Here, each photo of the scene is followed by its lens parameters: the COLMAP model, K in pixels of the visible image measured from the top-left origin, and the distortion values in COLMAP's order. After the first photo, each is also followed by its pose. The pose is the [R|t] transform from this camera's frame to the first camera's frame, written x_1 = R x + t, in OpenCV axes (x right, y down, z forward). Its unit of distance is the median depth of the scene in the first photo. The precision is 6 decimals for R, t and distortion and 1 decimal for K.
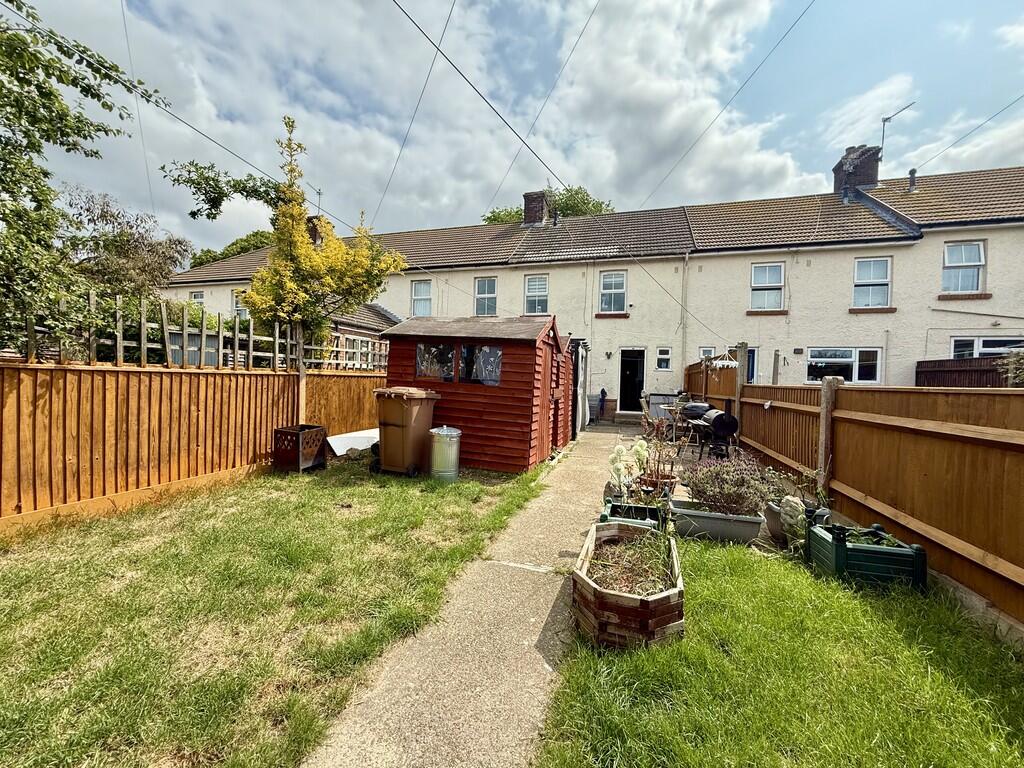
lens RADIAL K [[406.5, 0, 509.1], [0, 406.5, 384.4], [0, 0, 1]] dist [-0.001577, -0.000147]
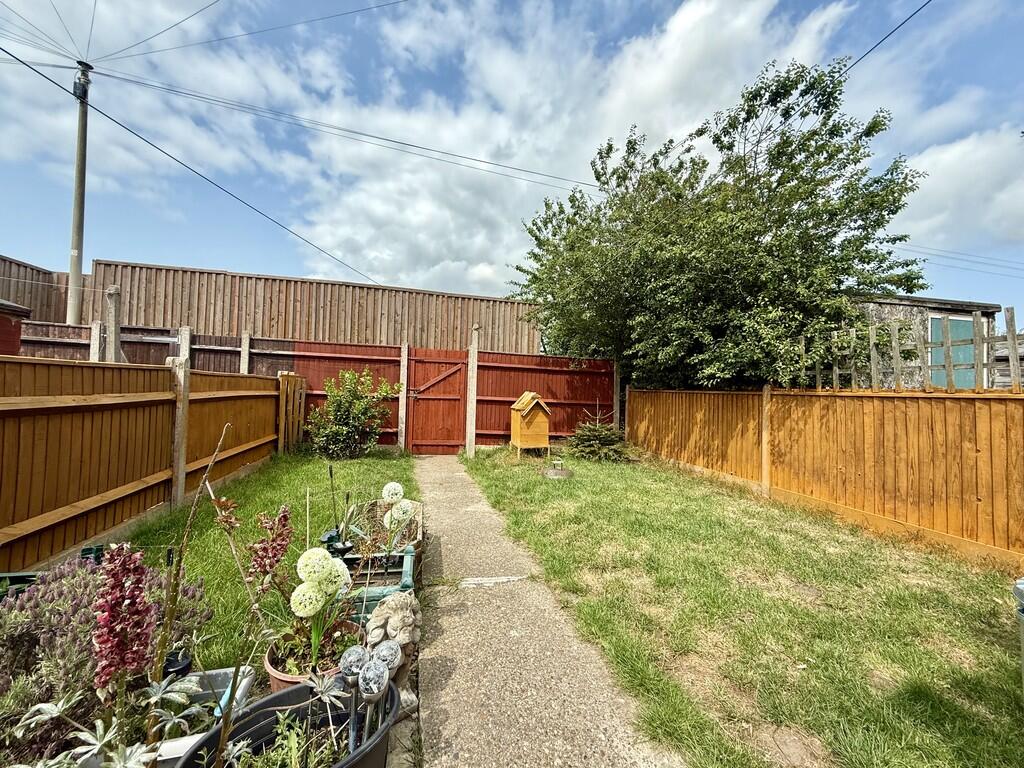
lens RADIAL K [[406.5, 0, 509.1], [0, 406.5, 384.4], [0, 0, 1]] dist [-0.001577, -0.000147]
pose [[-0.864660, -0.063925, -0.498274, 0.385755], [-0.060412, 0.997904, -0.023191, 0.016611], [0.498712, 0.010050, -0.866709, 1.421722]]
